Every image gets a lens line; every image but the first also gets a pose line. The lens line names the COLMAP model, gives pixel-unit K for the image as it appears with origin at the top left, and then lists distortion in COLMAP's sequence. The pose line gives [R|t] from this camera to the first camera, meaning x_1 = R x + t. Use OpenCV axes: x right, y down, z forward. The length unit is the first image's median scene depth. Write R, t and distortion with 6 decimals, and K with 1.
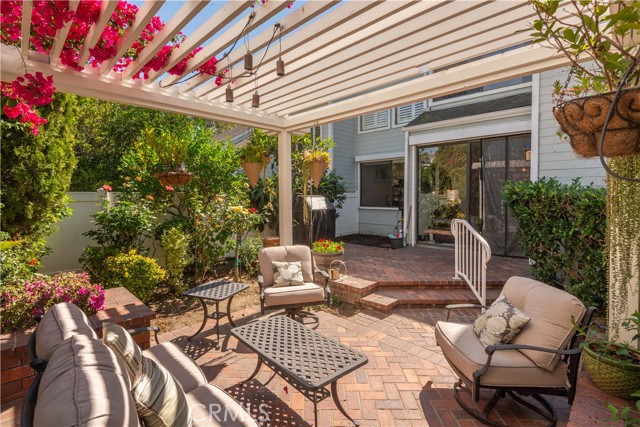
lens RADIAL K [[312.3, 0, 307.0], [0, 312.3, 191.3], [0, 0, 1]] dist [0.003220, -0.009642]
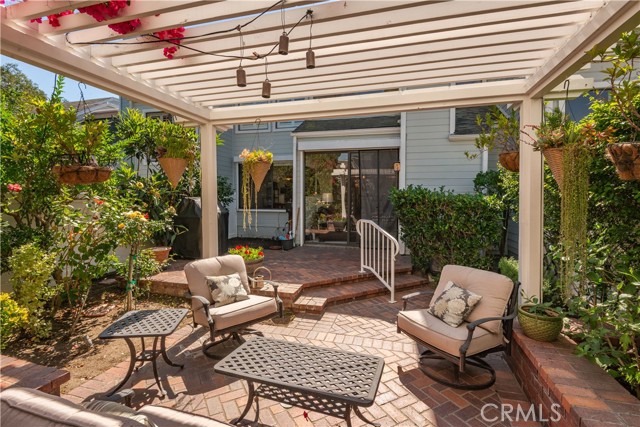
lens RADIAL K [[312.3, 0, 317.0], [0, 312.3, 193.9], [0, 0, 1]] dist [0.003220, -0.009642]
pose [[0.870720, 0.009325, 0.491691, -0.253890], [-0.011518, 0.999933, 0.001433, -0.005466], [-0.491644, -0.006912, 0.870769, 0.105073]]
